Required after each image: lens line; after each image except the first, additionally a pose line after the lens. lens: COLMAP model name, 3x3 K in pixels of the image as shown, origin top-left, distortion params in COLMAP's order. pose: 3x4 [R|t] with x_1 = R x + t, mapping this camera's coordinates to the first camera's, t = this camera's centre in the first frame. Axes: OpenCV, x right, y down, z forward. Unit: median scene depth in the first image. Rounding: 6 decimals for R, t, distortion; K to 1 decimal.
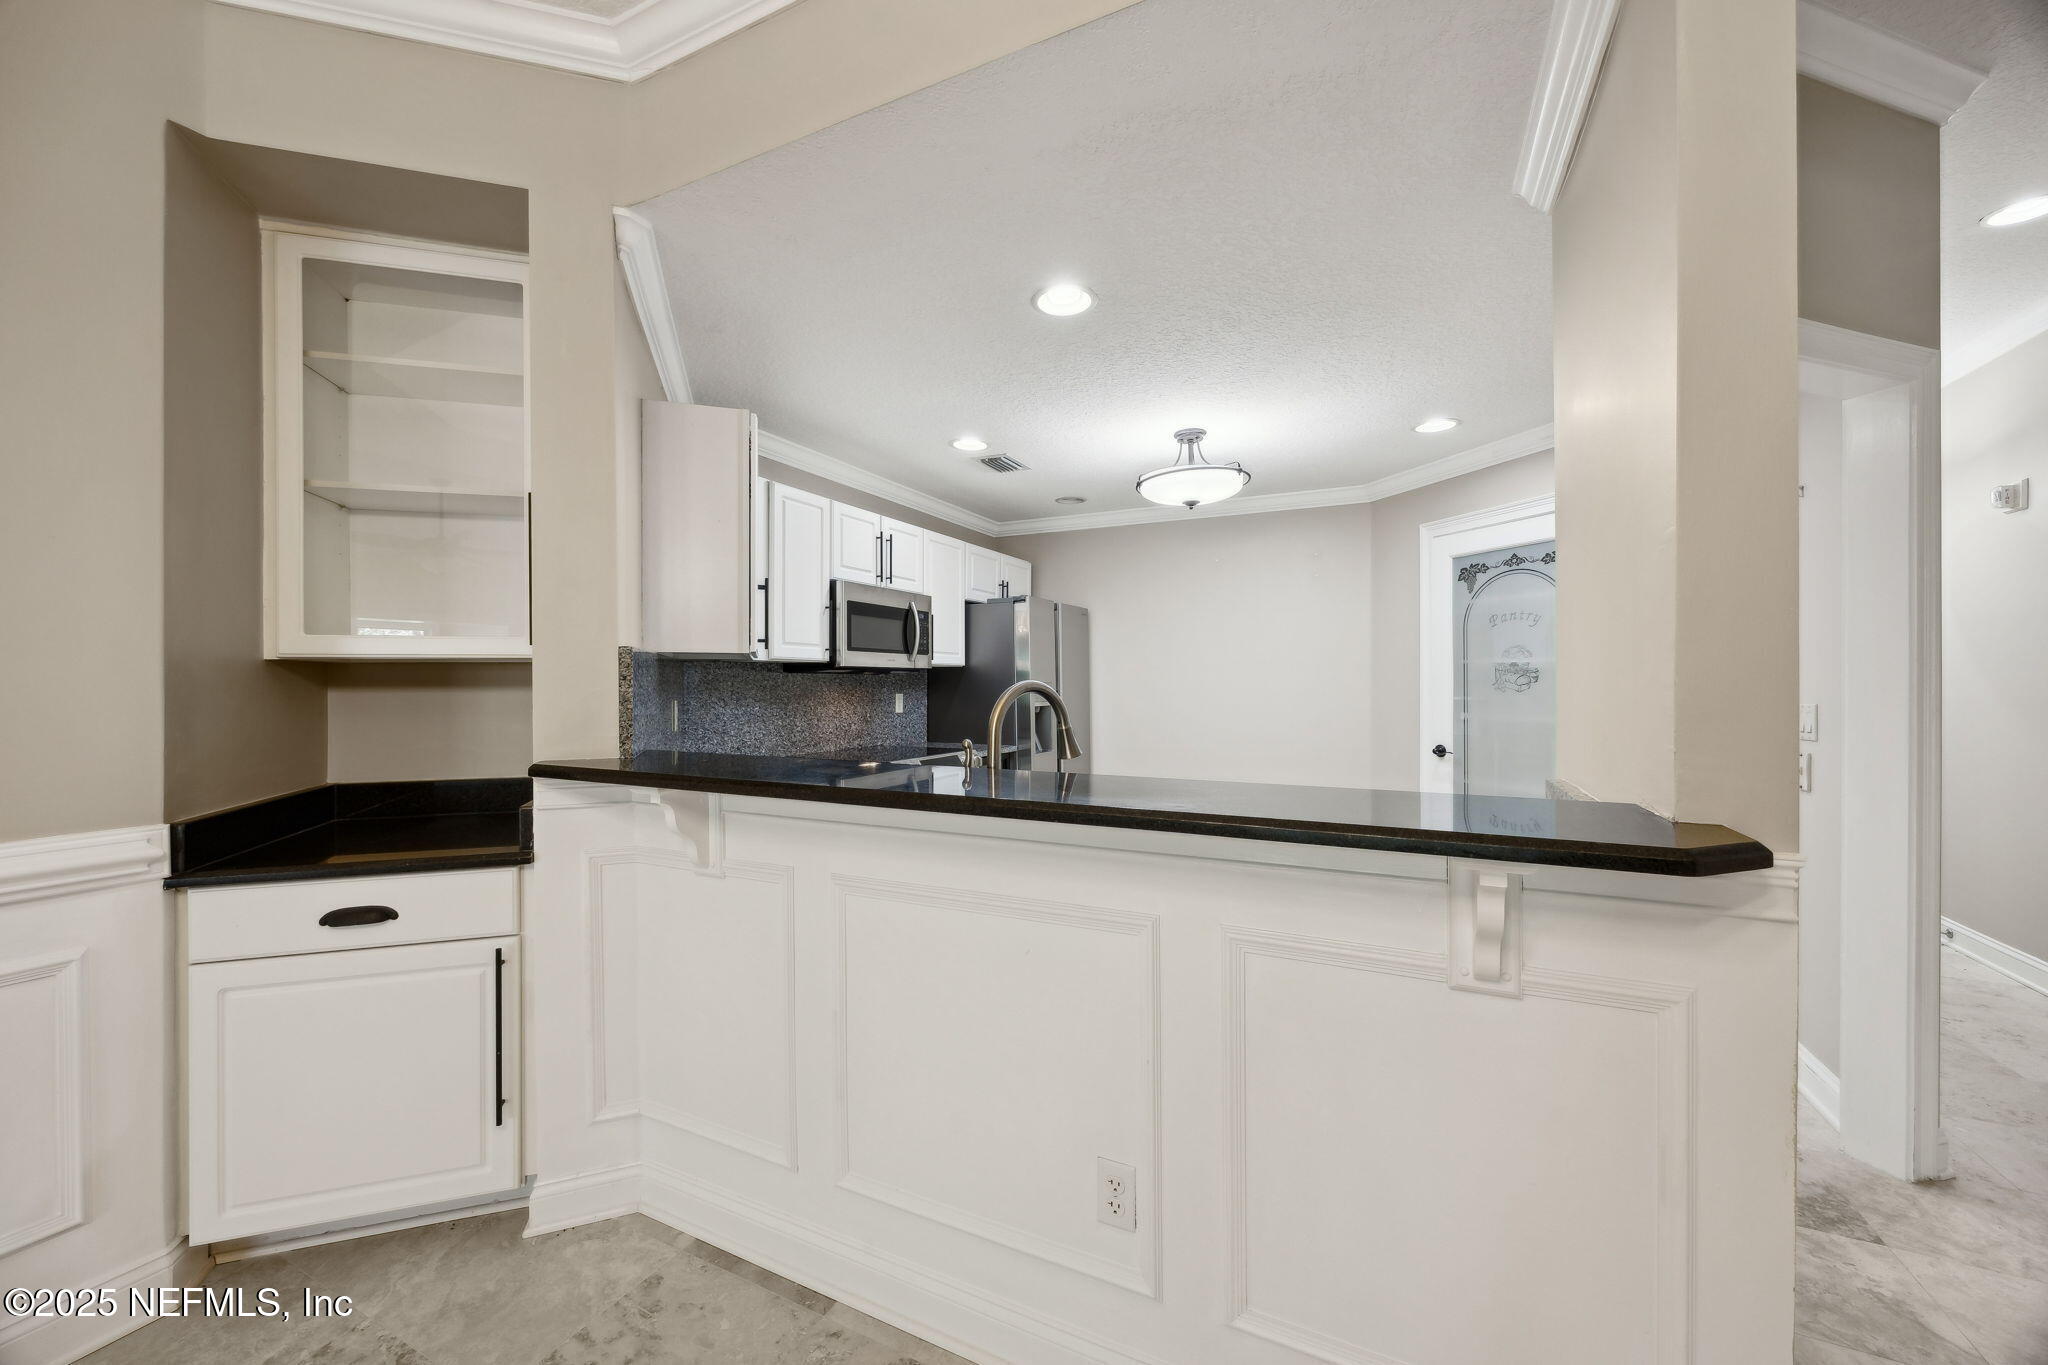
lens RADIAL K [[781.9, 0, 1027.9], [0, 781.9, 686.3], [0, 0, 1]] dist [-0.001250, 0.000149]
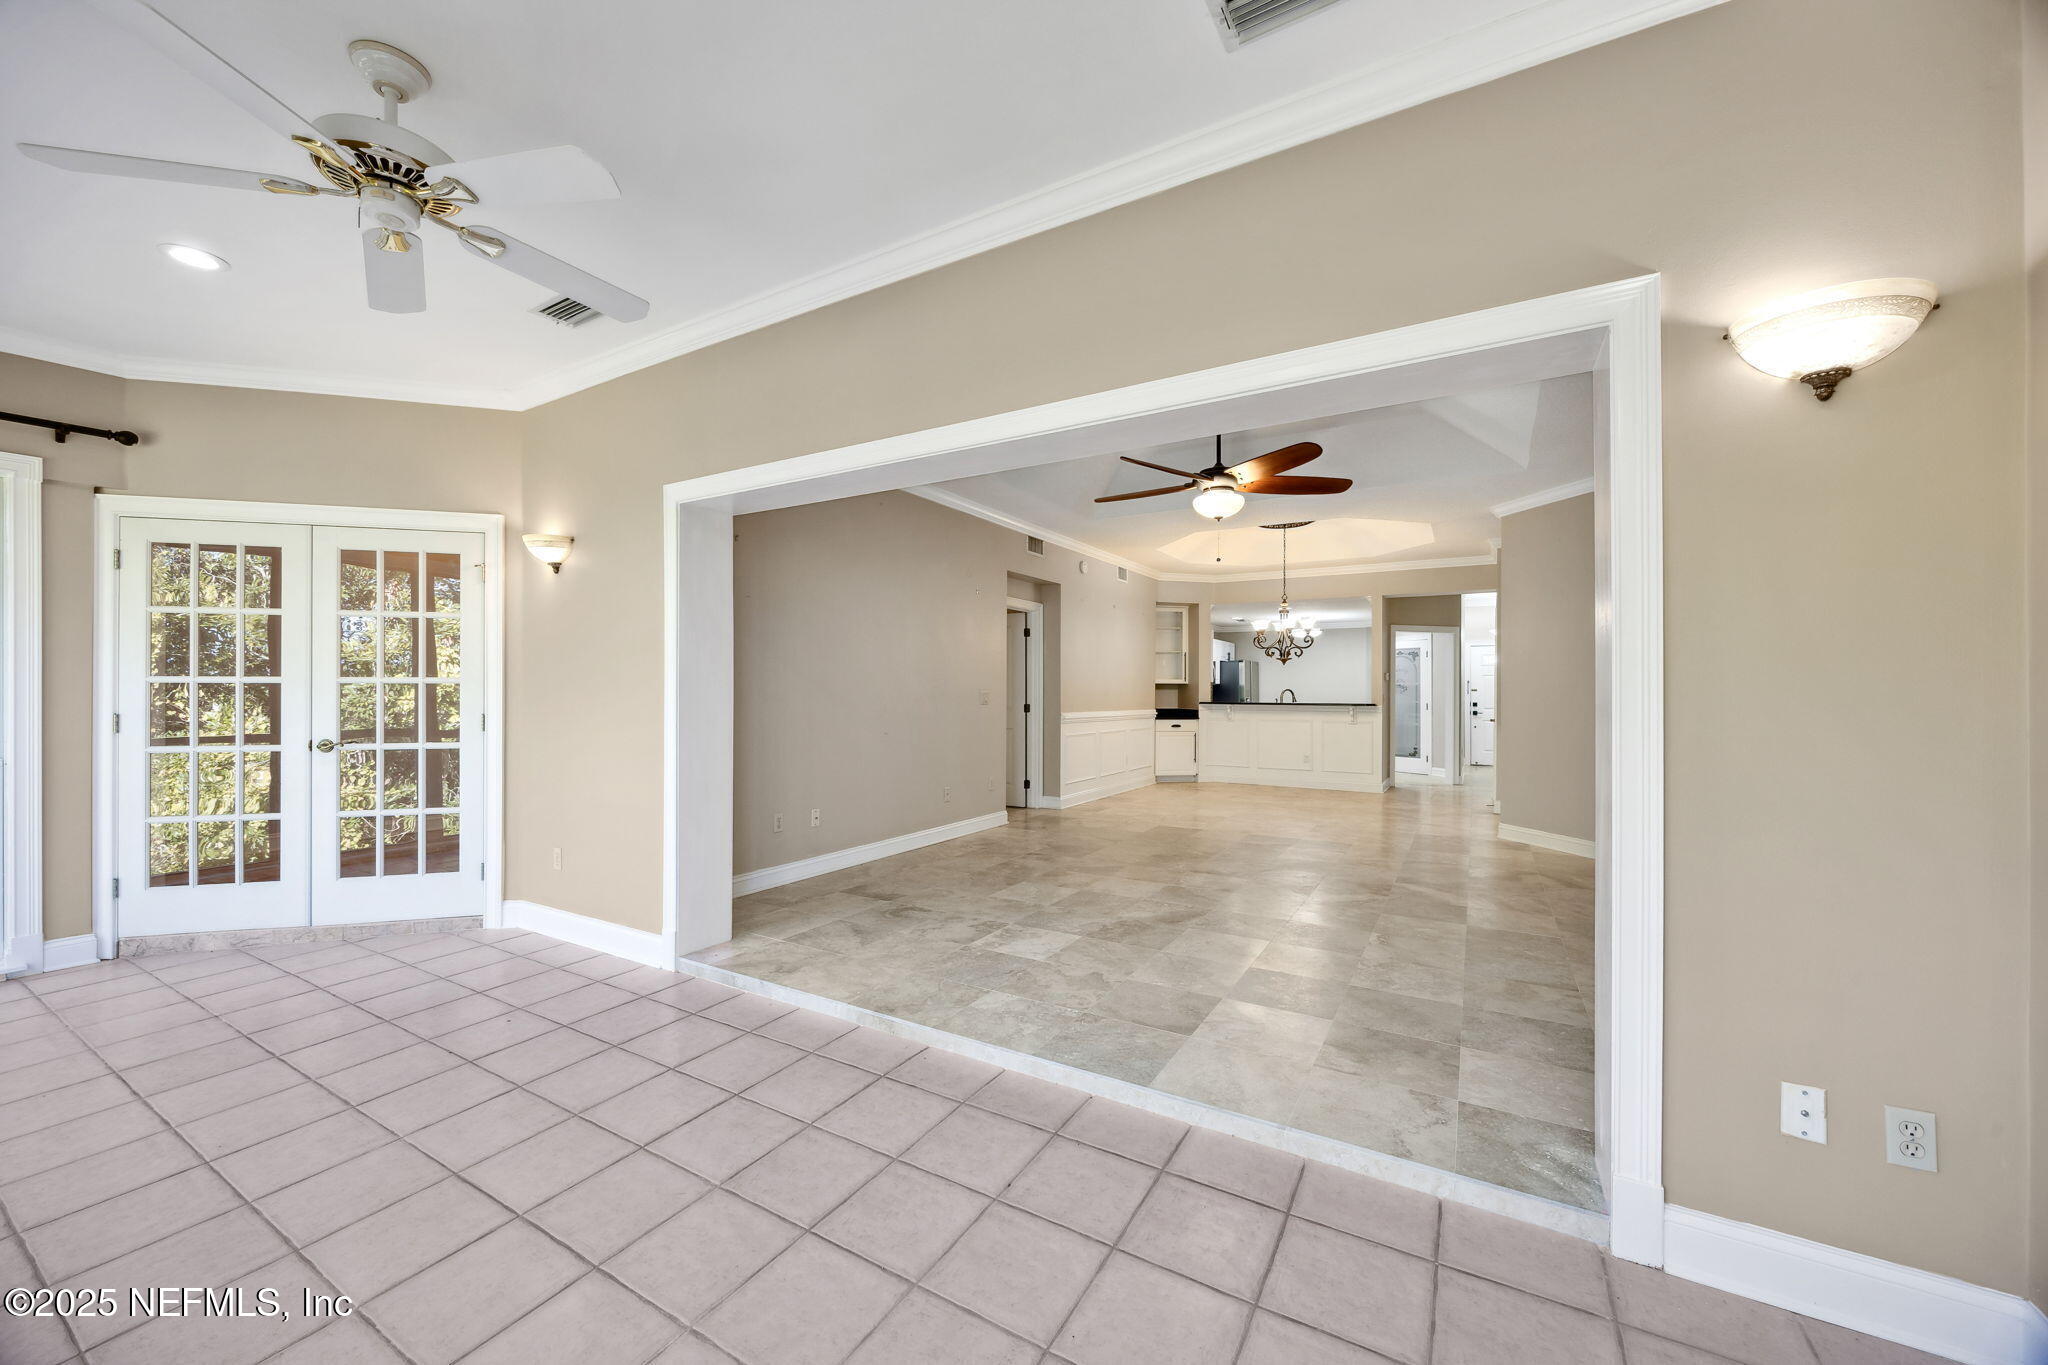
lens RADIAL K [[781.9, 0, 1016.9], [0, 781.9, 684.1], [0, 0, 1]] dist [-0.001250, 0.000149]
pose [[0.996984, 0.006310, -0.077355, -0.739809], [-0.007595, 0.999838, -0.016330, 0.034674], [0.077239, 0.016868, 0.996870, -2.377908]]
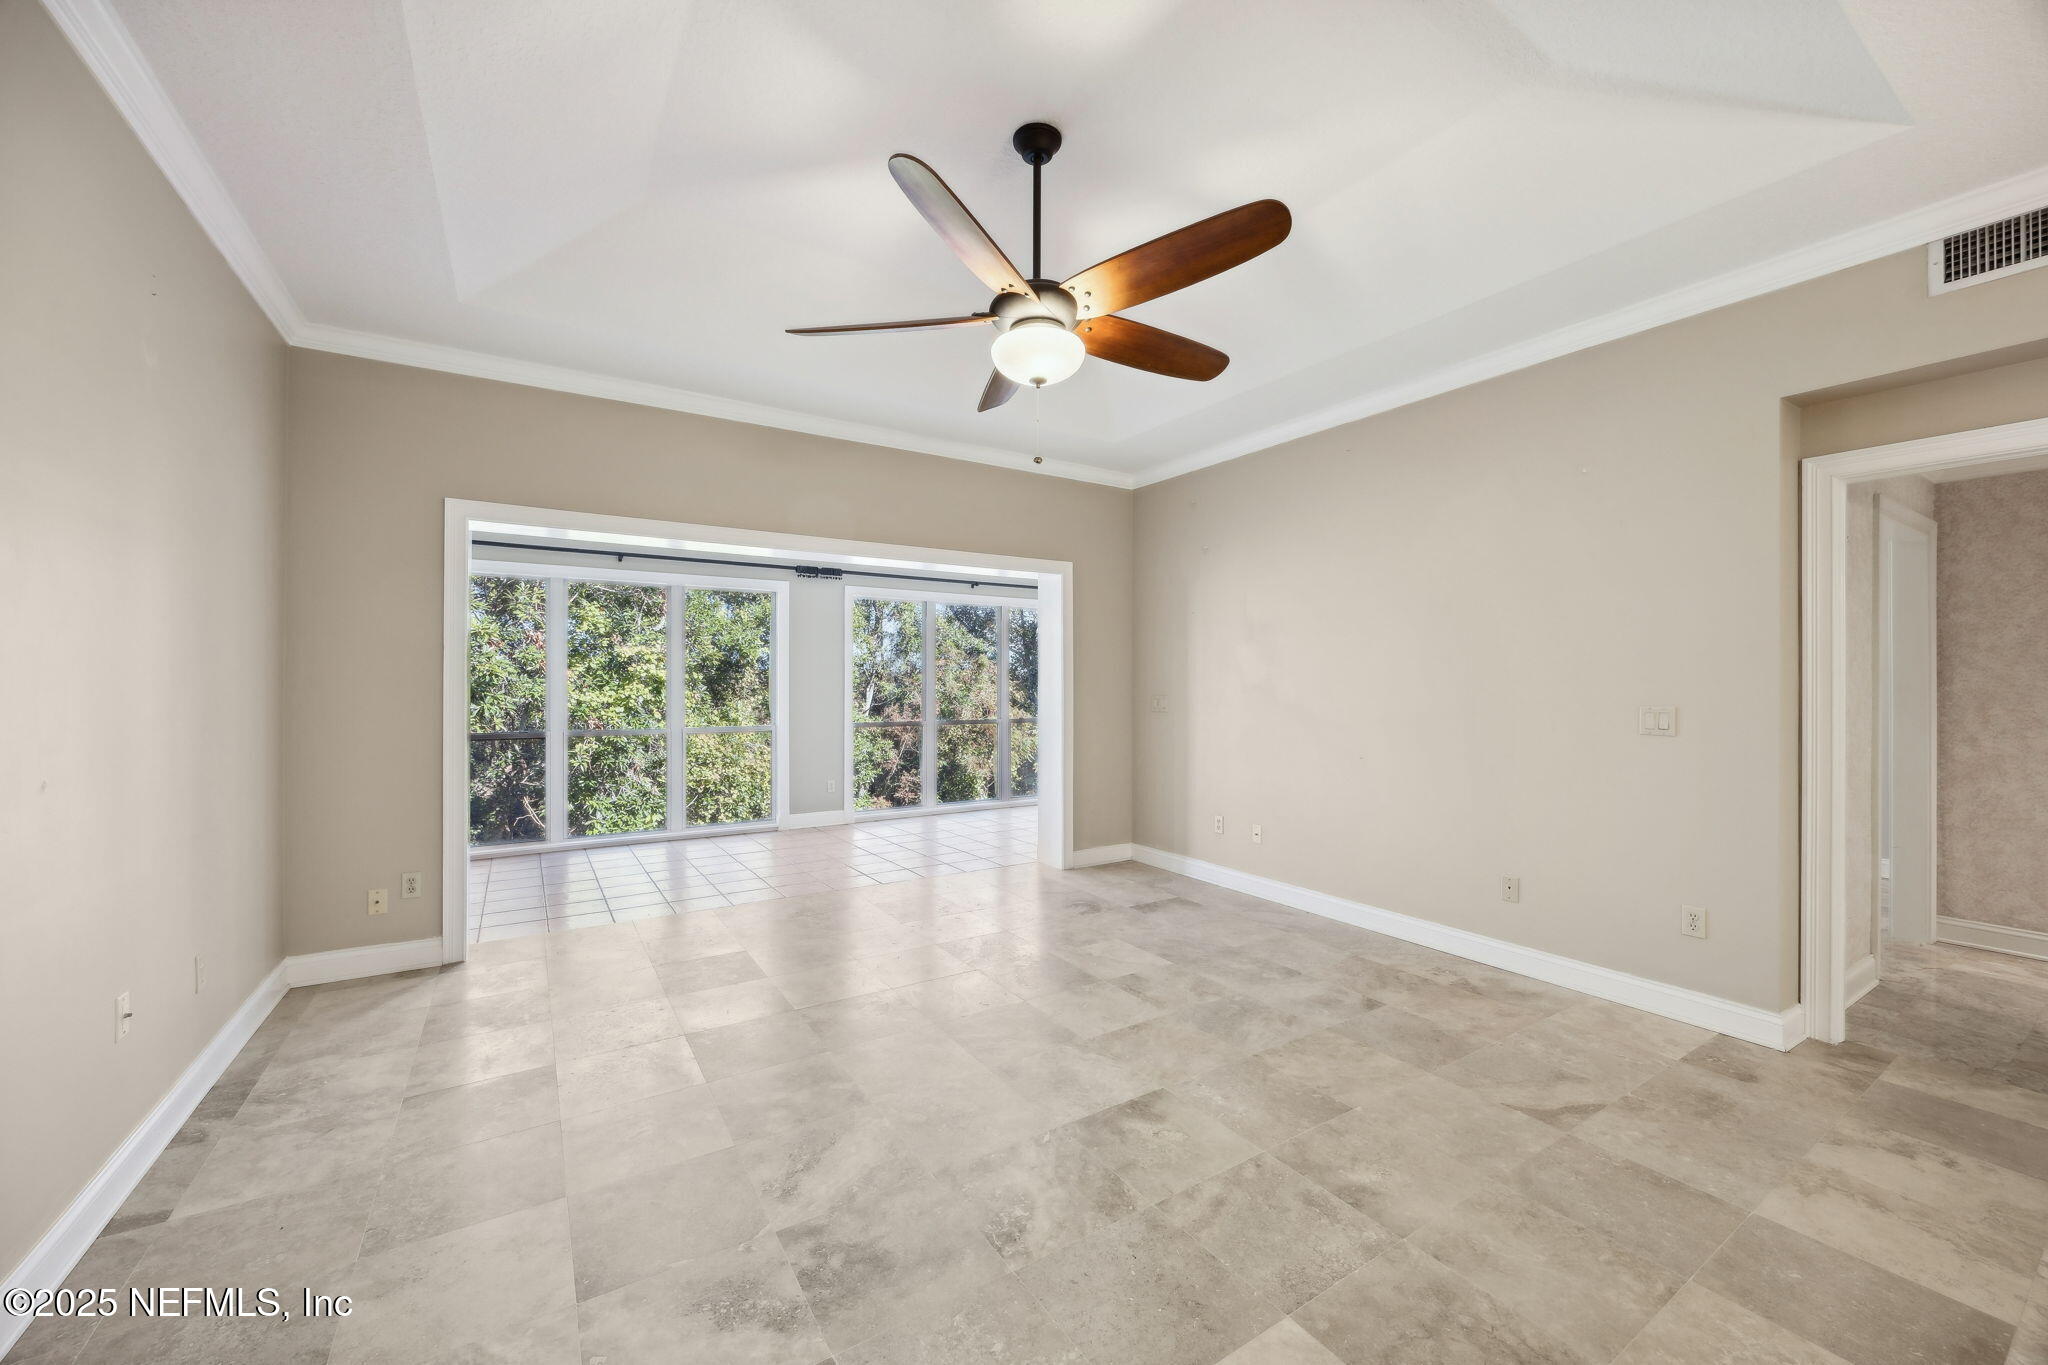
lens RADIAL K [[781.9, 0, 1033.2], [0, 781.9, 693.1], [0, 0, 1]] dist [-0.001250, 0.000149]
pose [[-0.508933, 0.010767, -0.860739, 0.089083], [-0.008561, 0.999809, 0.017569, -0.001231], [0.860763, 0.016311, -0.508744, -0.706960]]
